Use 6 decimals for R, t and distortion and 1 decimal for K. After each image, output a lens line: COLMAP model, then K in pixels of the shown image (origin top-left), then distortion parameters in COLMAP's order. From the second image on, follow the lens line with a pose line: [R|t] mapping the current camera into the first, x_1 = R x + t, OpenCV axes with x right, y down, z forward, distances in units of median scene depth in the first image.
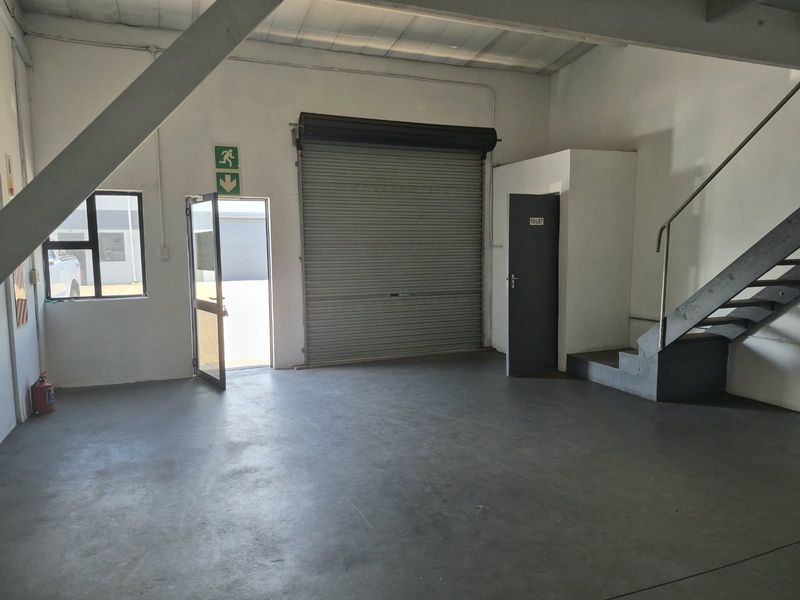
lens RADIAL K [[551.9, 0, 400.7], [0, 551.9, 300.3], [0, 0, 1]] dist [-0.000805, -0.005216]
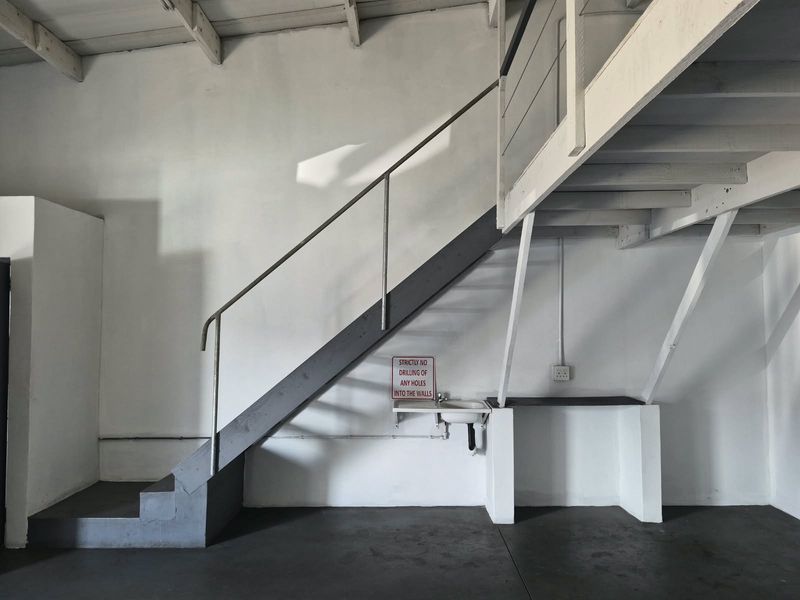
lens RADIAL K [[551.9, 0, 401.6], [0, 551.9, 304.3], [0, 0, 1]] dist [-0.000805, -0.005216]
pose [[0.367552, 0.043975, 0.928963, -0.151758], [0.096618, 0.991671, -0.085171, -0.055310], [-0.924970, 0.121060, 0.360242, 0.423172]]
